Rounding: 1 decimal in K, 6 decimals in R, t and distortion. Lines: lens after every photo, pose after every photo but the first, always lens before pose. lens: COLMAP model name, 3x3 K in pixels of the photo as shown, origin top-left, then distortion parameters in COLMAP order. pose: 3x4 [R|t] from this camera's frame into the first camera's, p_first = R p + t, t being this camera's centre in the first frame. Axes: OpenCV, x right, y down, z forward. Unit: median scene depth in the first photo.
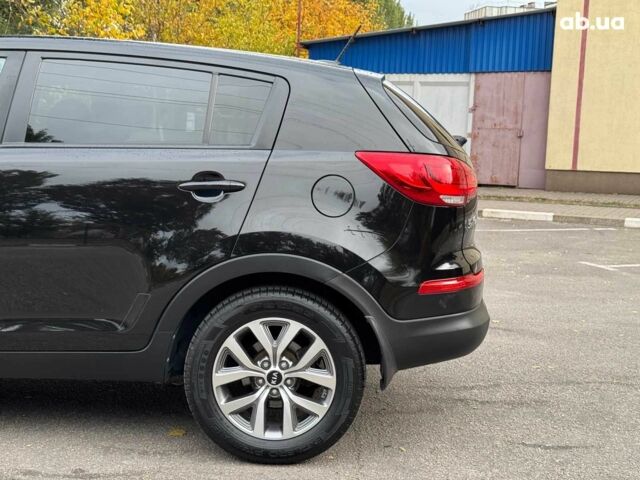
lens RADIAL K [[909.6, 0, 320.0], [0, 909.6, 240.0], [0, 0, 1]] dist [0.144816, -0.143054]
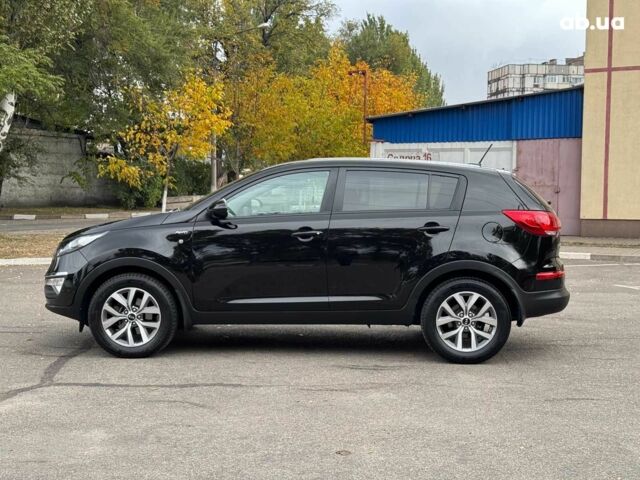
lens RADIAL K [[909.6, 0, 320.0], [0, 909.6, 240.0], [0, 0, 1]] dist [0.144816, -0.143054]
pose [[0.999289, -0.024719, -0.028476, -0.125825], [0.022914, 0.997808, -0.062083, 0.035321], [0.029949, 0.061387, 0.997665, -0.426750]]
